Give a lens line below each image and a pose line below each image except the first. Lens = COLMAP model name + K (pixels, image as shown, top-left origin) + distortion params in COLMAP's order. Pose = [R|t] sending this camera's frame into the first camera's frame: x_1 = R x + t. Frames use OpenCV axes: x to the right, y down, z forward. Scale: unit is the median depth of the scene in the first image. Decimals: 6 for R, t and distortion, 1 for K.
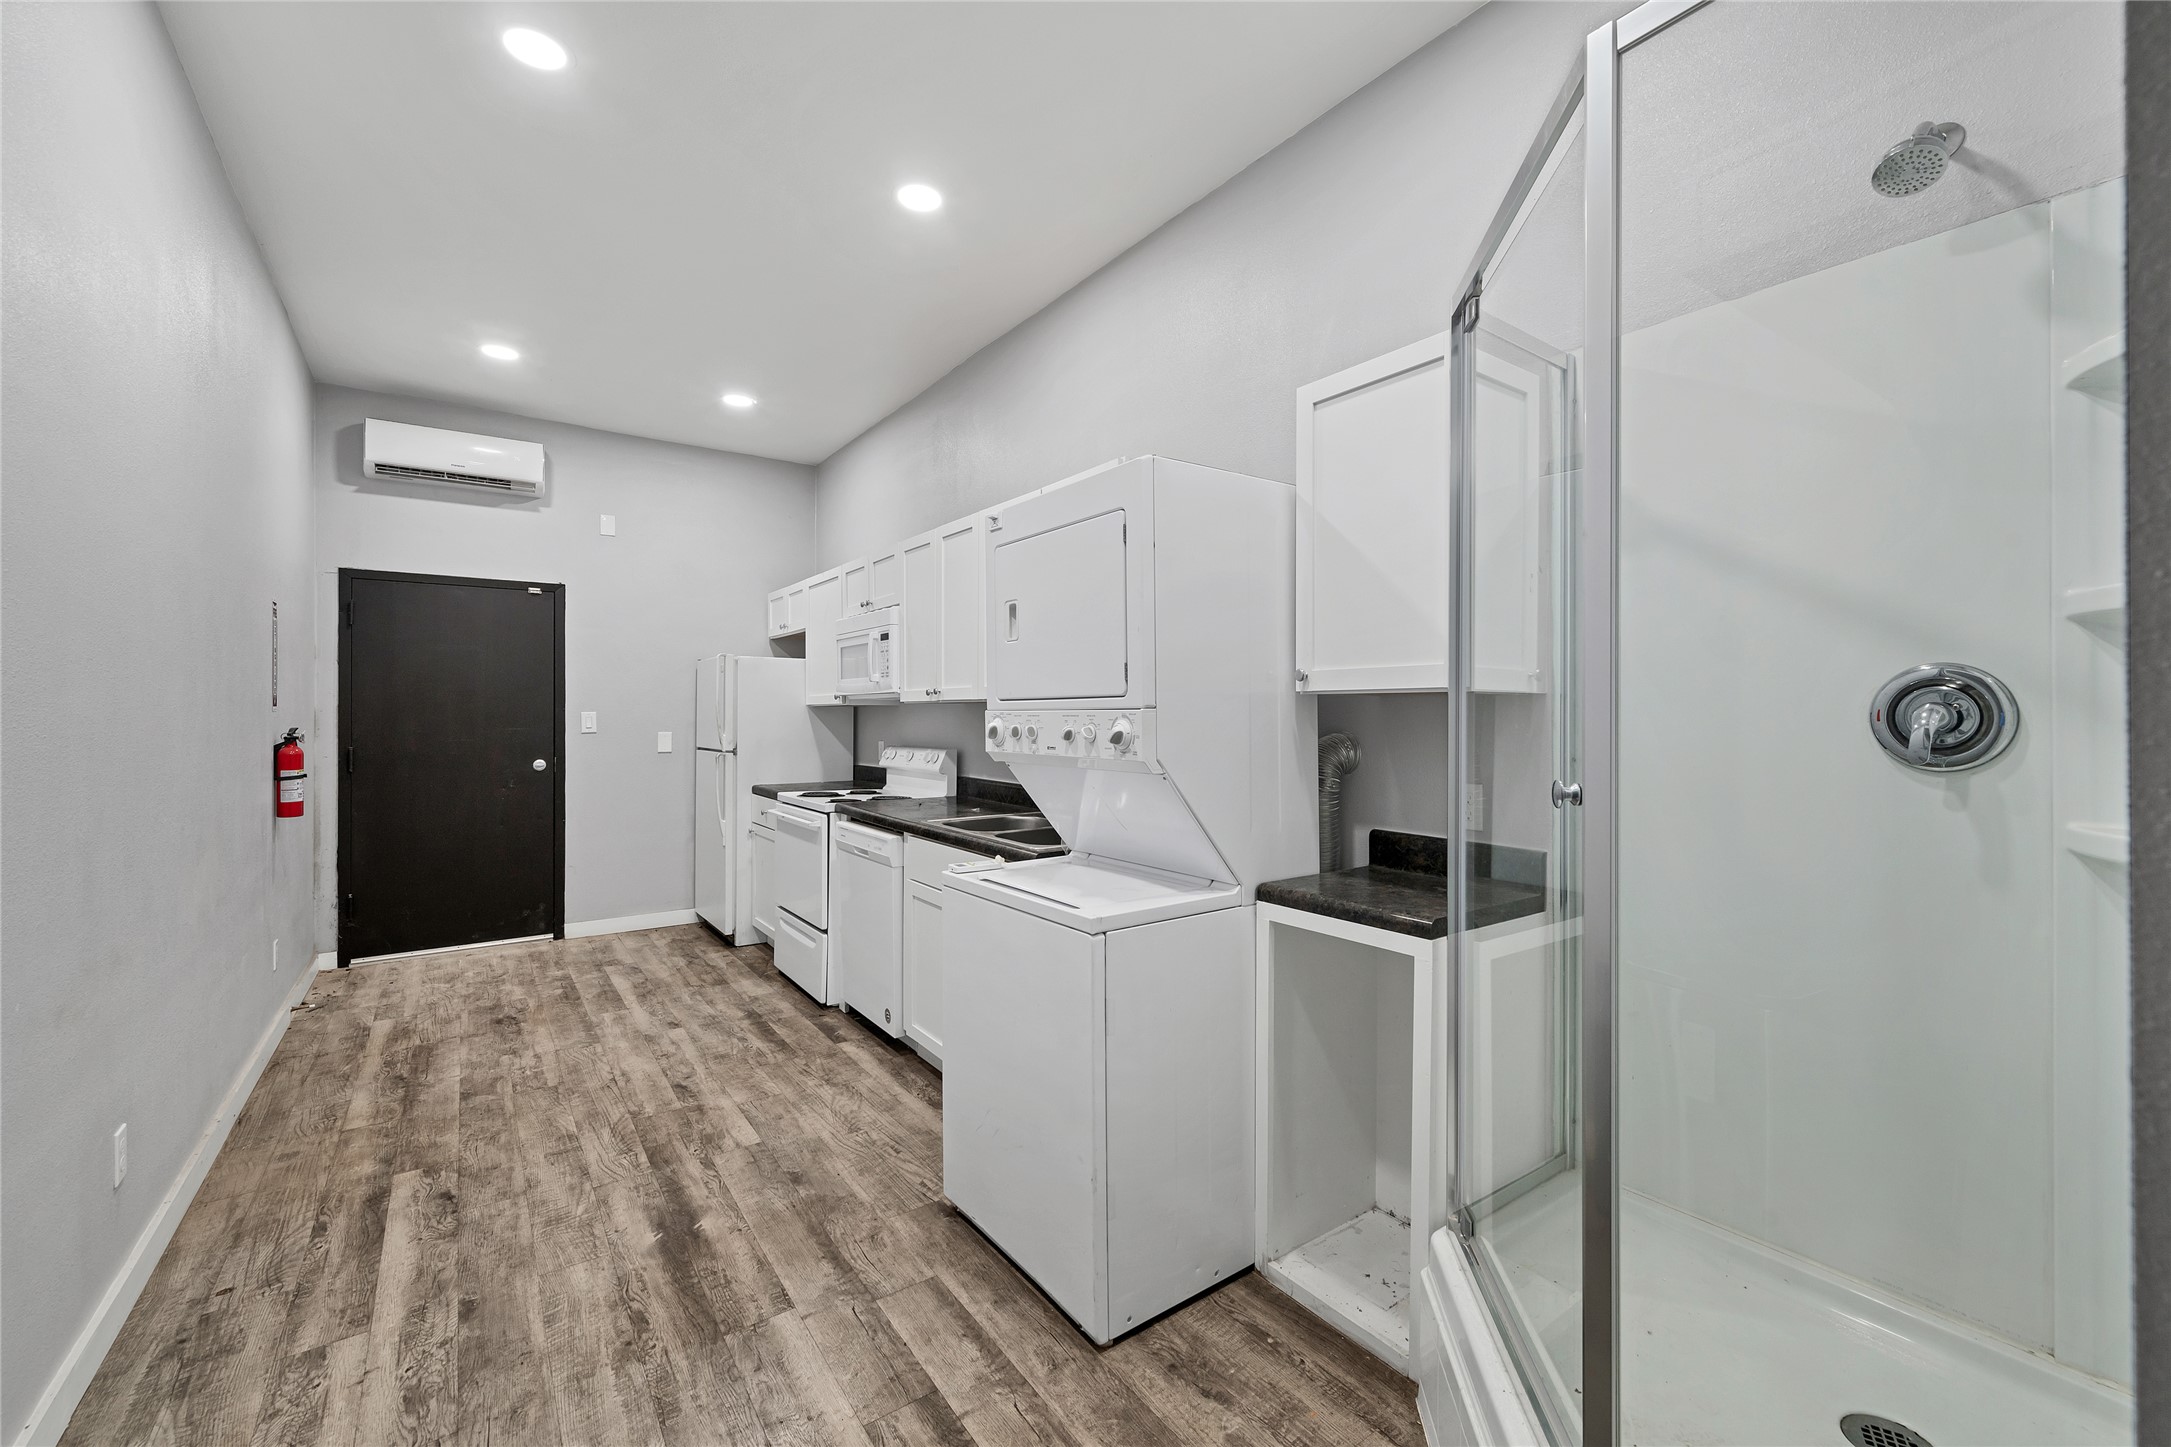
lens RADIAL K [[874.1, 0, 1082.5], [0, 874.1, 711.6], [0, 0, 1]] dist [-0.000040, 0.000617]
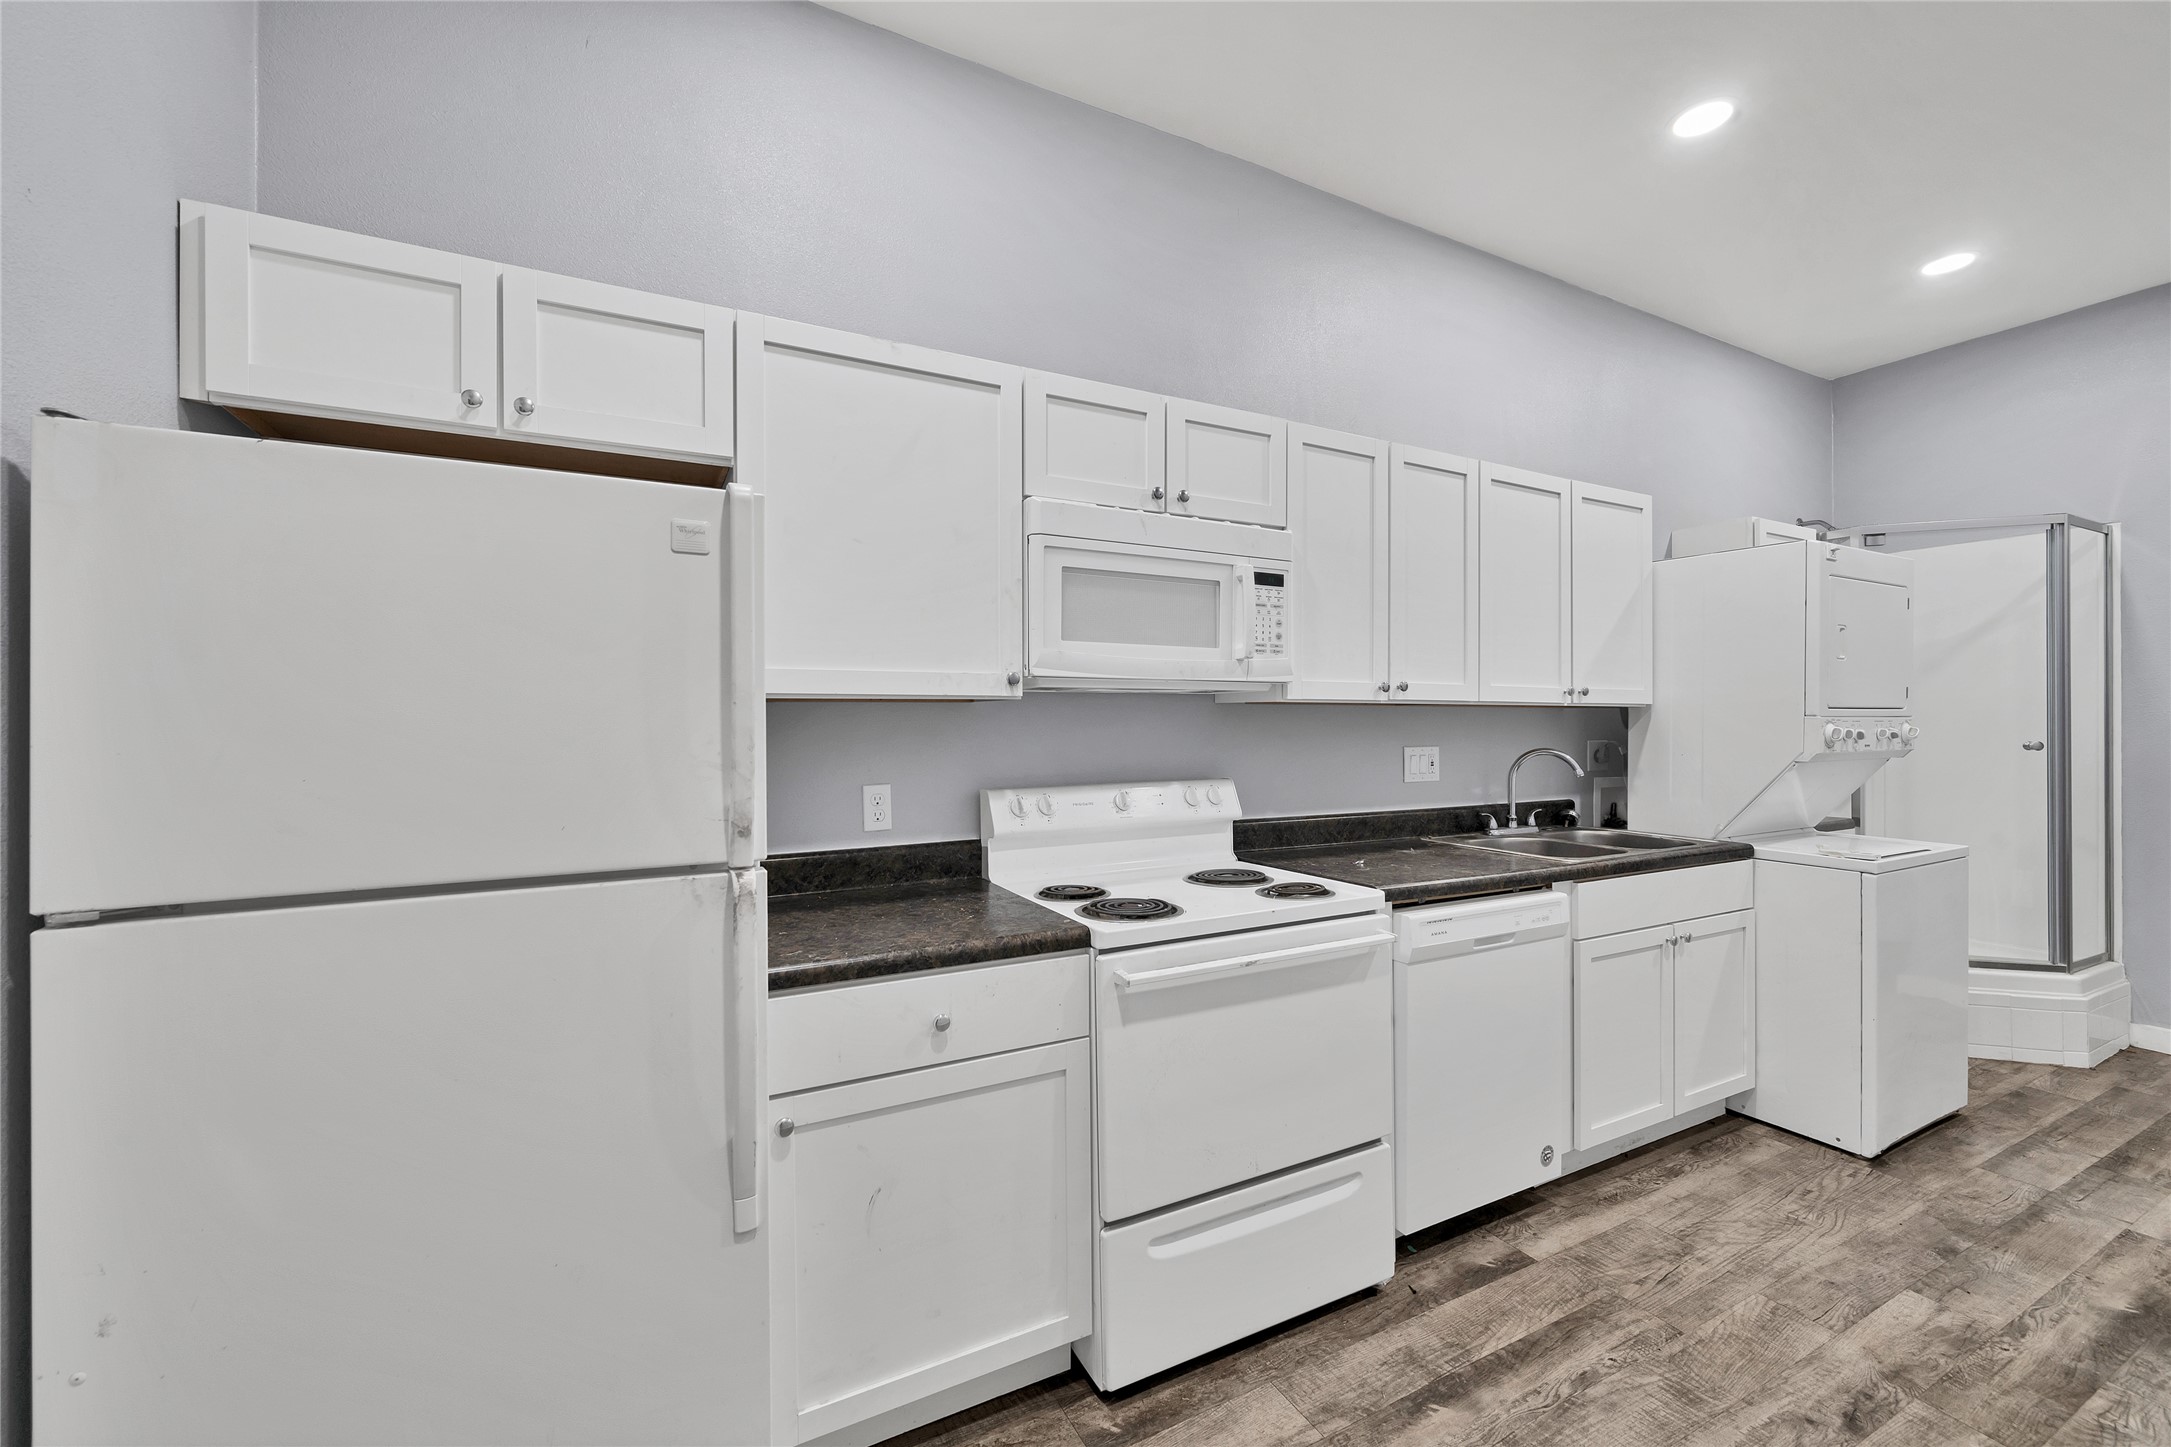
lens RADIAL K [[874.1, 0, 1080.8], [0, 874.1, 723.6], [0, 0, 1]] dist [-0.000040, 0.000617]
pose [[0.140098, -0.003654, 0.990131, -1.144942], [0.005261, 0.999982, 0.002945, 0.004208], [-0.990124, 0.004796, 0.140114, 1.516118]]
